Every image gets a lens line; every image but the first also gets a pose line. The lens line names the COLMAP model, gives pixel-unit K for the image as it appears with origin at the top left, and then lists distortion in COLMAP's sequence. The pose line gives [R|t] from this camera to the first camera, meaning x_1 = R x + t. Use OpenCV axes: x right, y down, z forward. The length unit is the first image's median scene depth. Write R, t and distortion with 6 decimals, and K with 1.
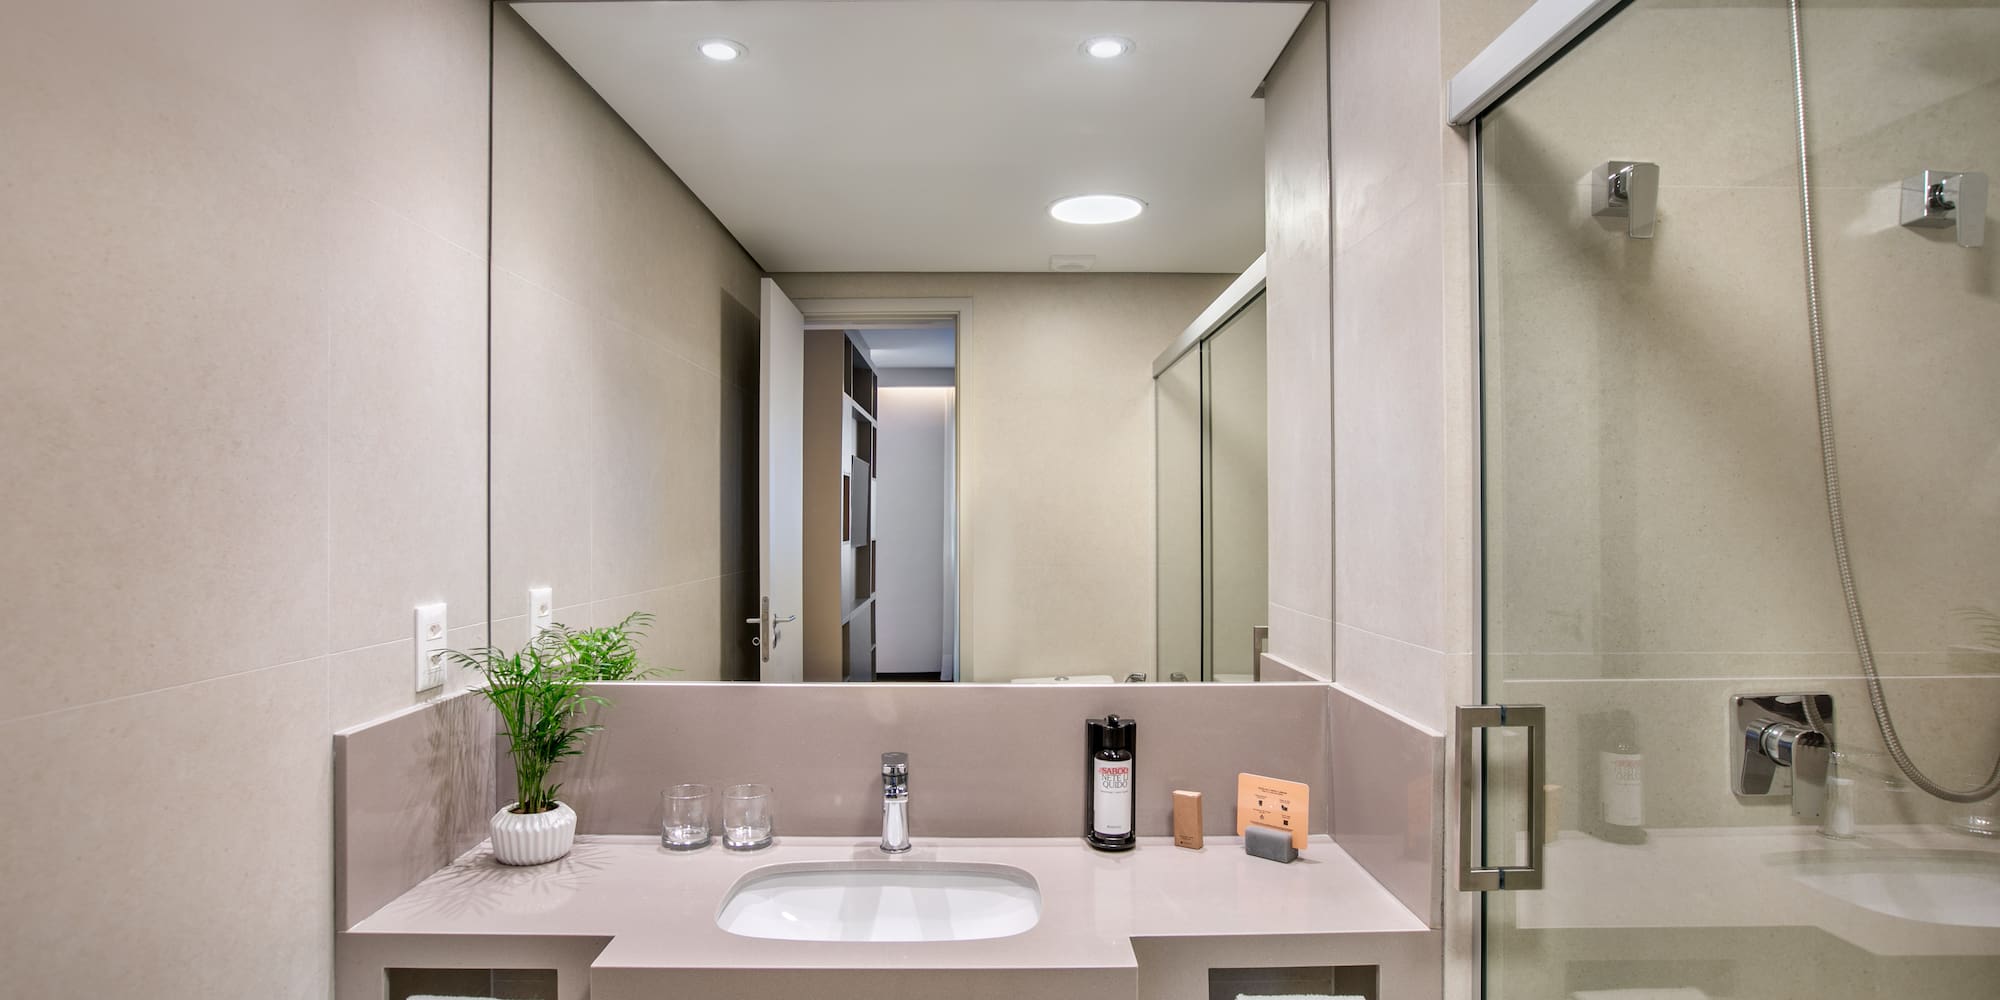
lens RADIAL K [[1038.0, 0, 1002.3], [0, 1038.0, 509.7], [0, 0, 1]] dist [-0.073819, 0.051081]
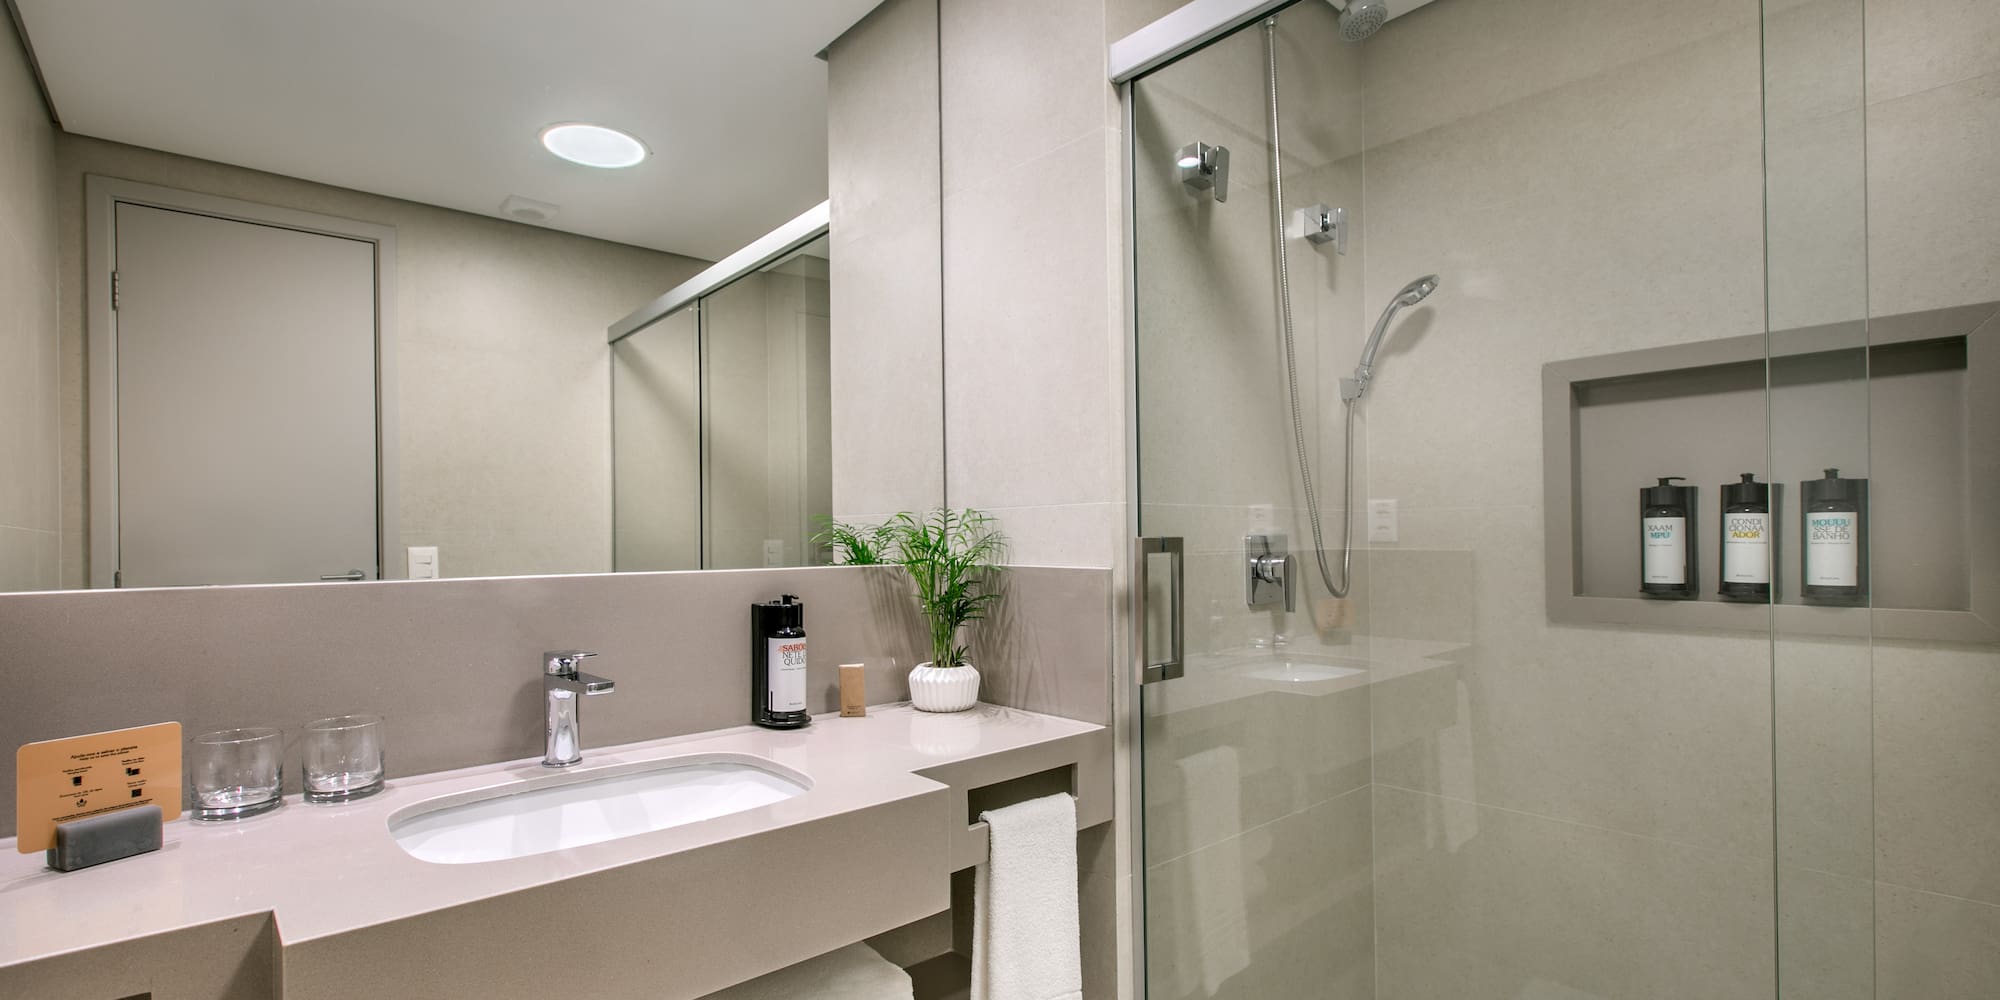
lens RADIAL K [[880.9, 0, 997.3], [0, 880.9, 532.6], [0, 0, 1]] dist [-0.011387, -0.000043]
pose [[0.763392, -0.007362, 0.645893, -0.306737], [0.004980, 0.999972, 0.005512, 0.142192], [-0.645916, -0.000991, 0.763408, 0.224996]]
